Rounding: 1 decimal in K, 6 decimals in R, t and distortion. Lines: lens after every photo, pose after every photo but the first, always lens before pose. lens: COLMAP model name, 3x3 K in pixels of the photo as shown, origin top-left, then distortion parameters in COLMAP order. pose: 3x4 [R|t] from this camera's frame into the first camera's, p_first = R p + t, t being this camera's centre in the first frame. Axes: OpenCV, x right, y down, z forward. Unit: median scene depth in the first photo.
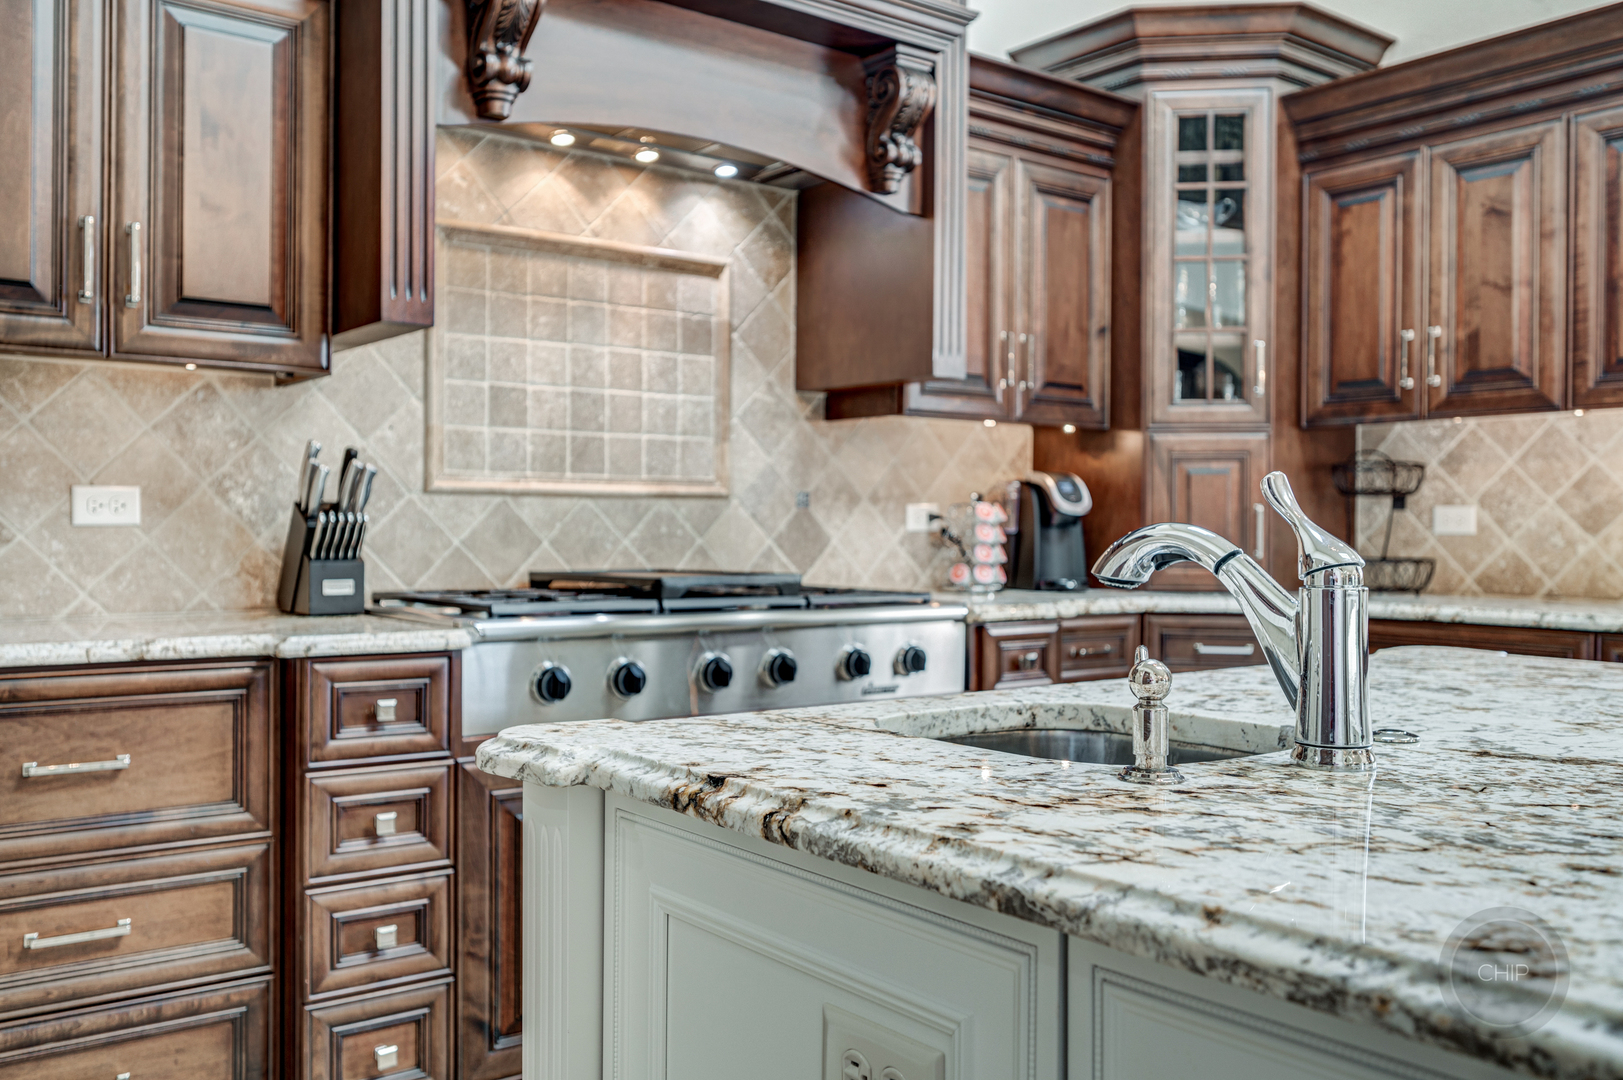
lens RADIAL K [[1402.8, 0, 808.9], [0, 1402.8, 527.7], [0, 0, 1]] dist [-0.011796, 0.006334]
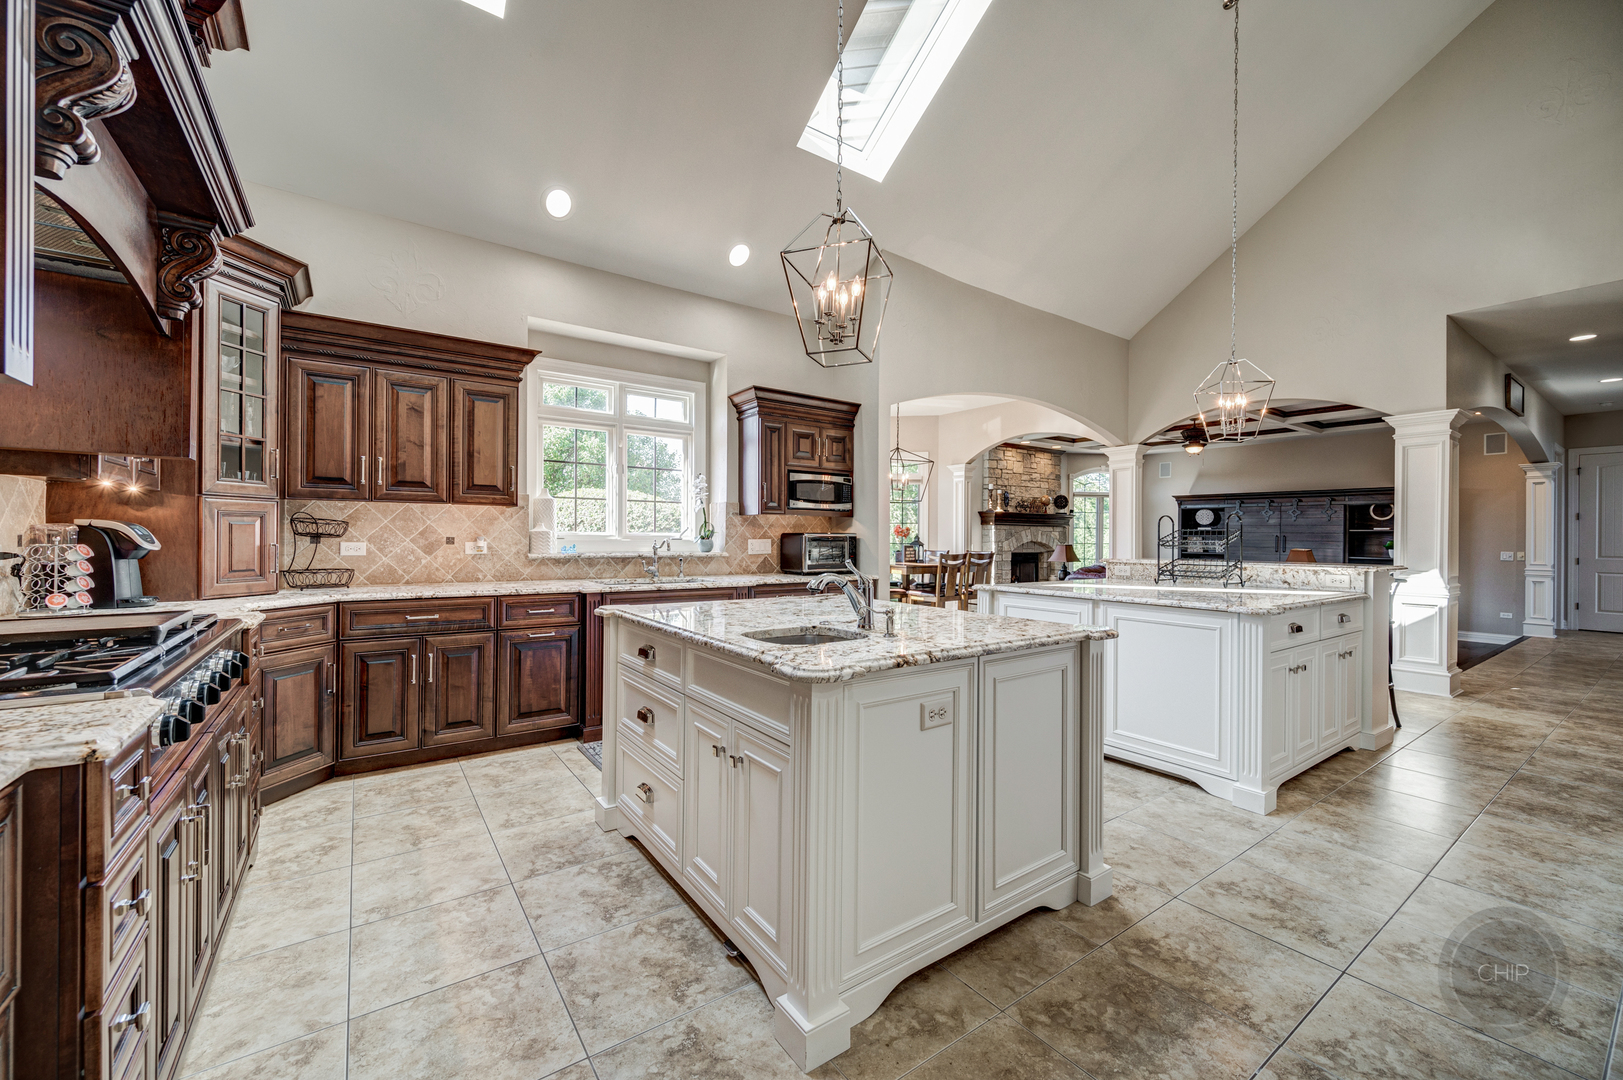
lens RADIAL K [[642.7, 0, 811.0], [0, 642.7, 537.2], [0, 0, 1]] dist [0.000790, 0.000482]
pose [[0.042639, -0.004517, 0.999080, -0.518471], [-0.008762, 0.999950, 0.004895, -0.038645], [-0.999052, -0.008962, 0.042597, 0.354720]]
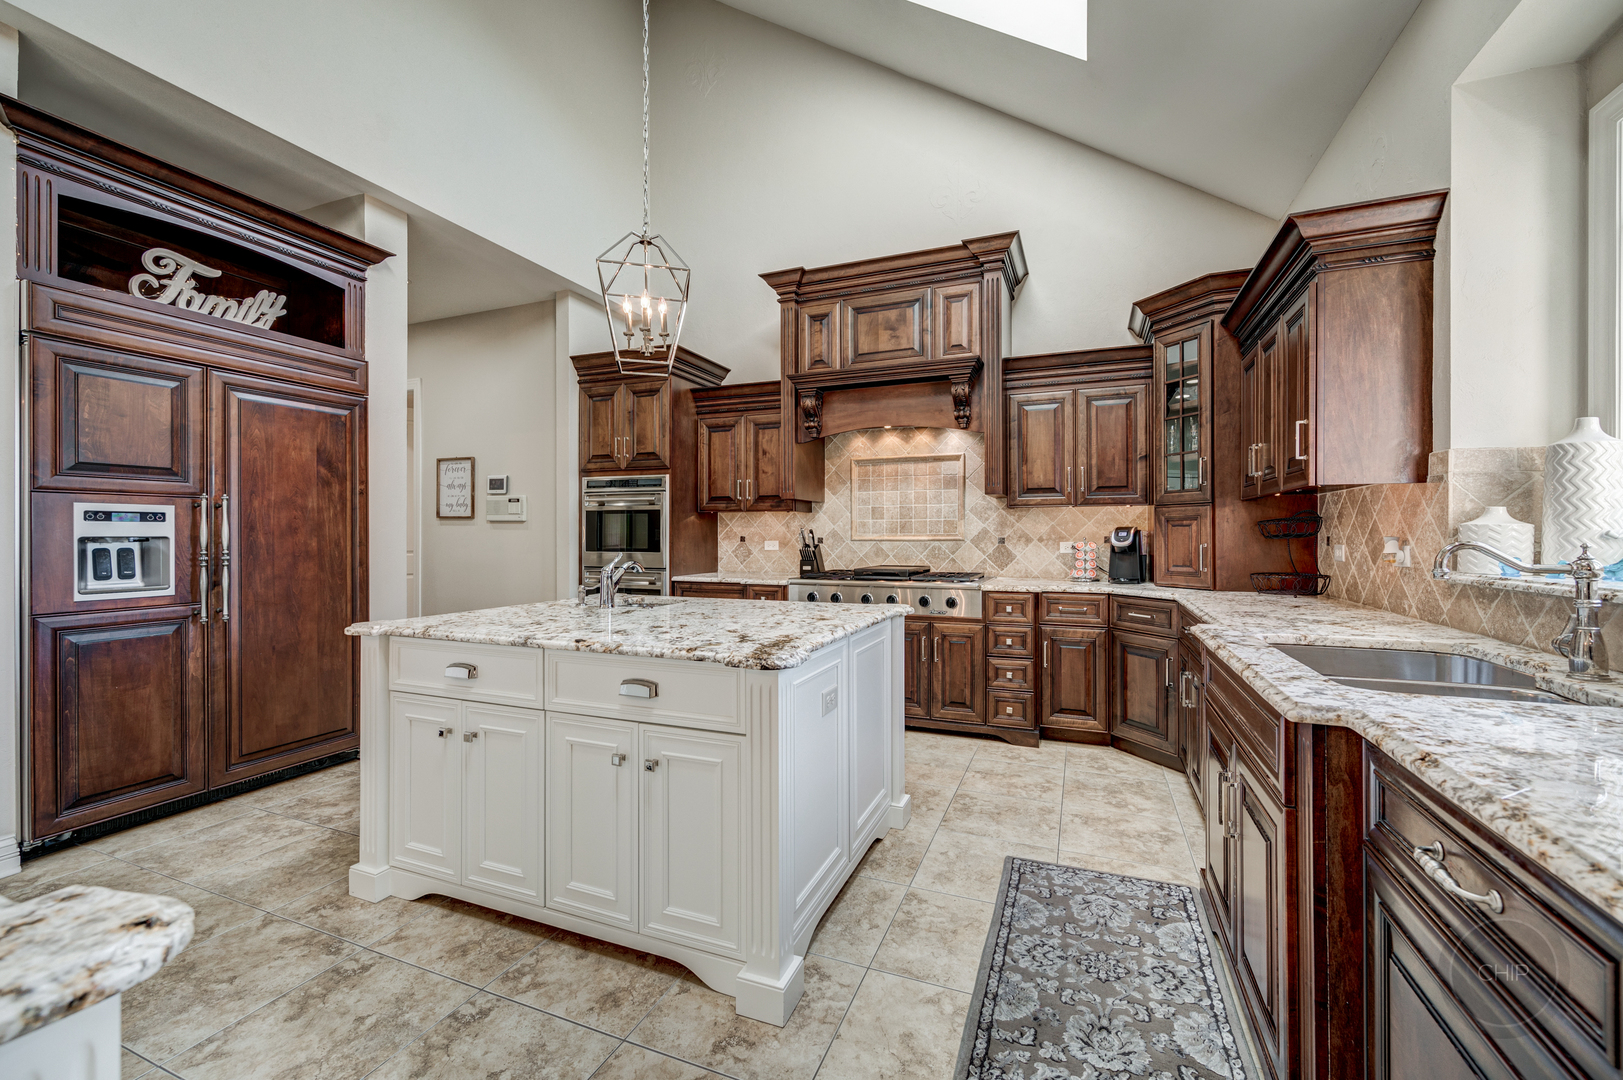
lens RADIAL K [[642.7, 0, 820.4], [0, 642.7, 528.9], [0, 0, 1]] dist [0.000790, 0.000482]
pose [[0.520501, -0.014153, -0.853744, 0.930231], [0.005772, 0.999898, -0.013056, -0.031399], [0.853842, 0.001868, 0.520529, 0.129167]]
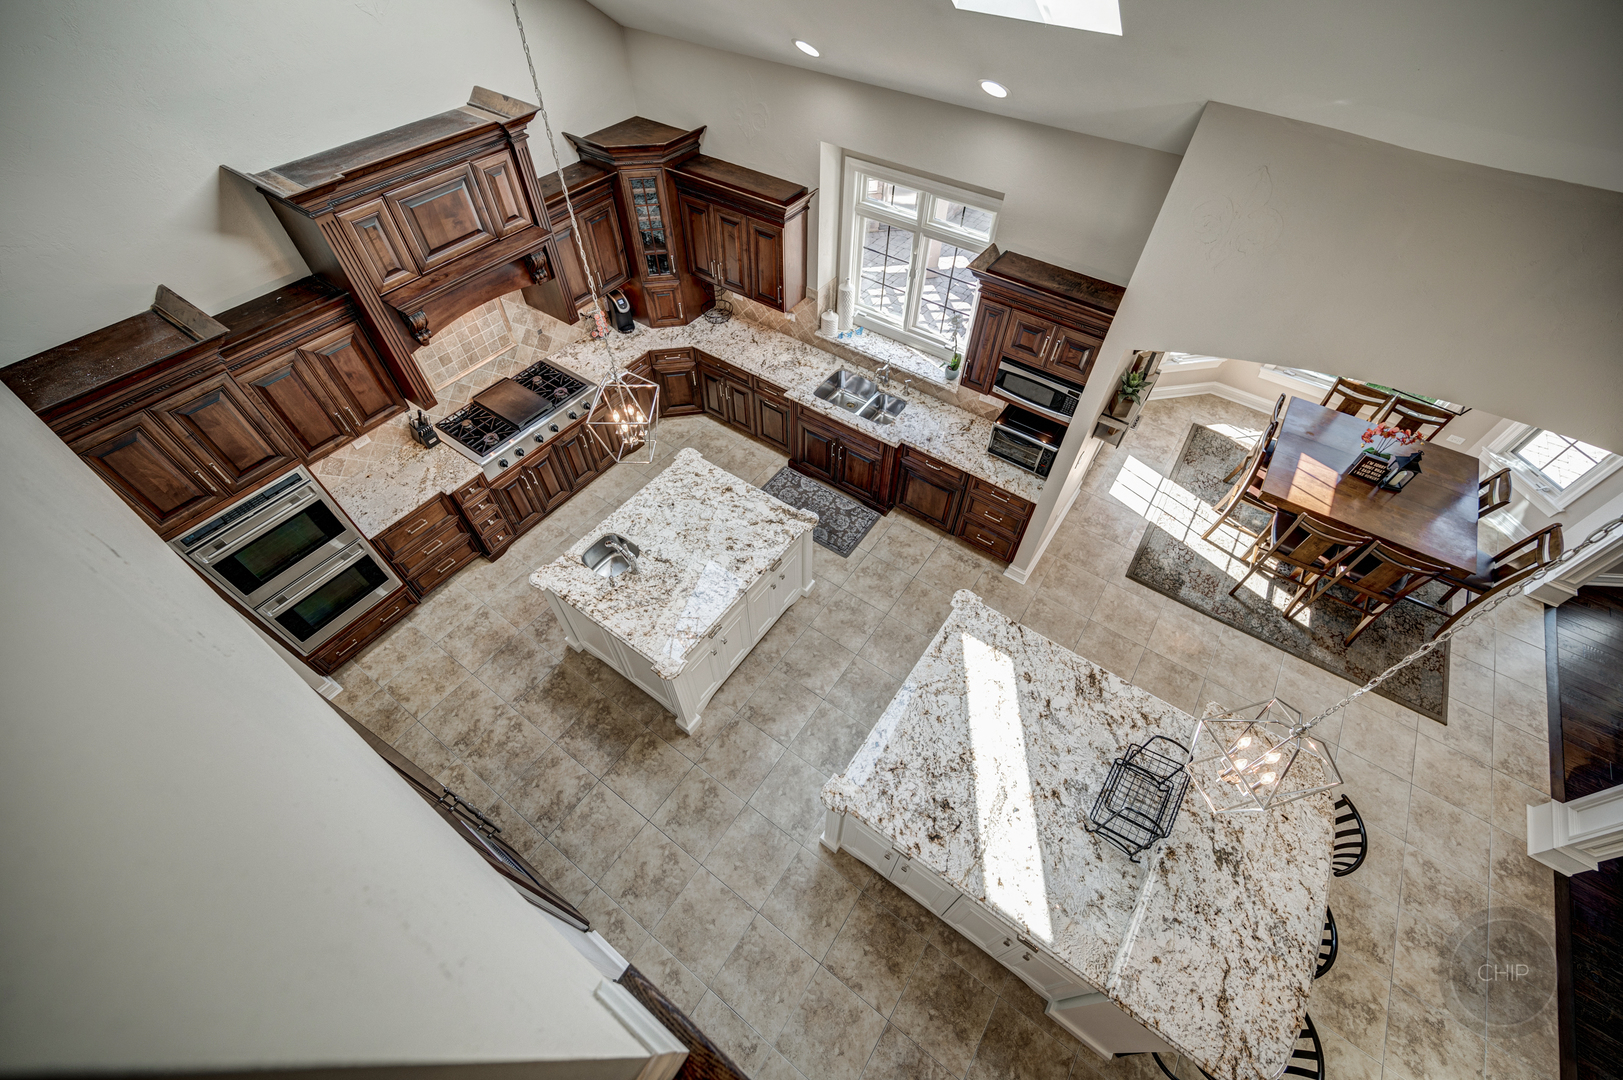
lens RADIAL K [[642.7, 0, 814.6], [0, 642.7, 538.9], [0, 0, 1]] dist [0.000790, 0.000482]
pose [[0.951657, -0.231414, 0.201984, 0.217804], [-0.011000, 0.631479, 0.775315, -1.007107], [-0.306967, -0.740056, 0.598405, -0.520352]]
